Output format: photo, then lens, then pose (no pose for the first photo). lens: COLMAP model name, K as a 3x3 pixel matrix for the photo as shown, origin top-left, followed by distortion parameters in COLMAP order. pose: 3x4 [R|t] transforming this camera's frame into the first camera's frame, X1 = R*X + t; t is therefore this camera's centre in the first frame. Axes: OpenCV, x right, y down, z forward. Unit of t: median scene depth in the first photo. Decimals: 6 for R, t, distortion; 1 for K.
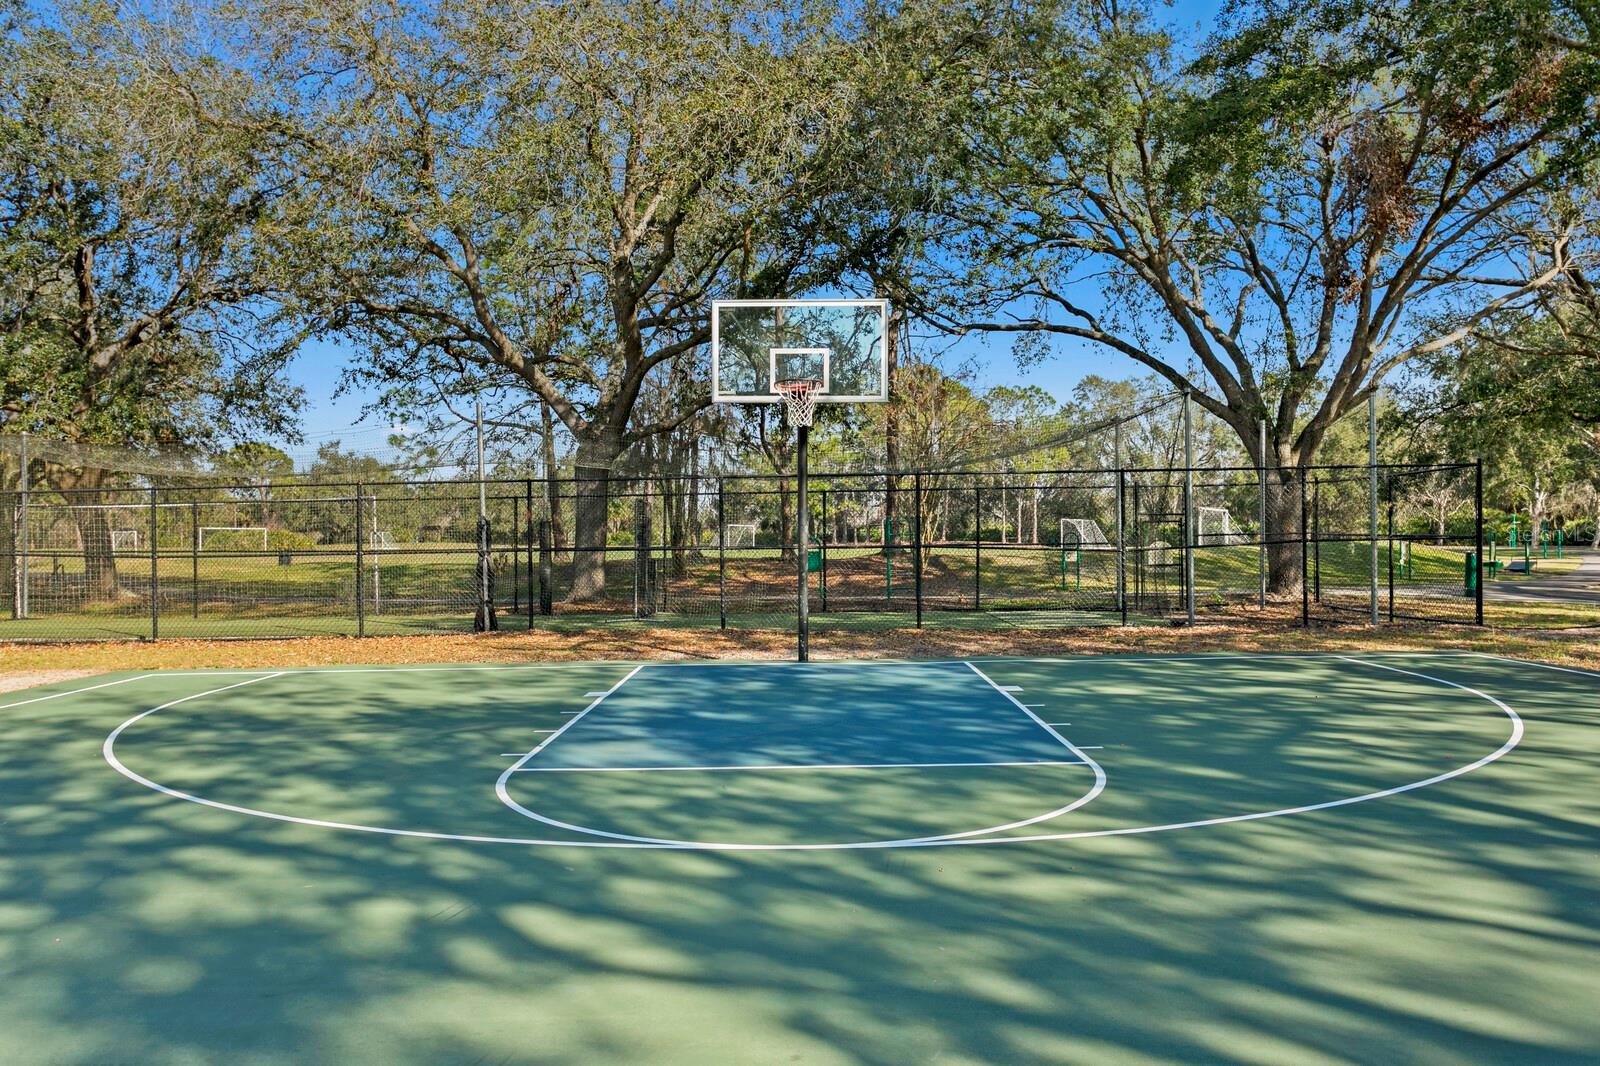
lens RADIAL K [[1210.2, 0, 800.4], [0, 1210.2, 538.7], [0, 0, 1]] dist [-0.000125, 0.001666]
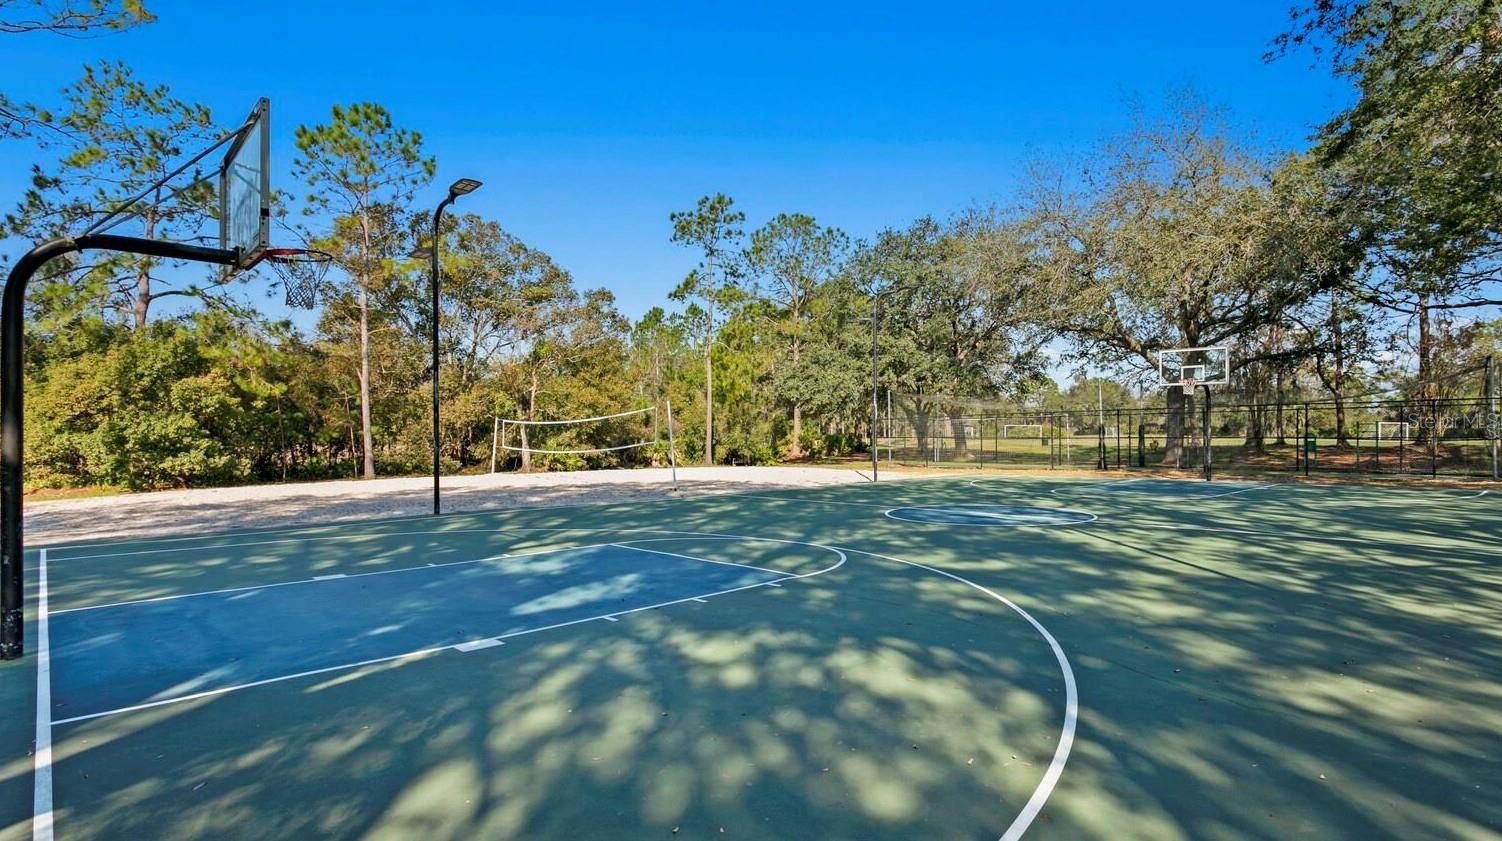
lens RADIAL K [[847.5, 0, 749.0], [0, 847.5, 428.5], [0, 0, 1]] dist [-0.001159, -0.000112]
pose [[0.725841, -0.000958, -0.687861, 0.239615], [-0.000829, 0.999997, -0.002268, -0.002810], [0.687862, 0.002216, 0.725839, -0.448220]]
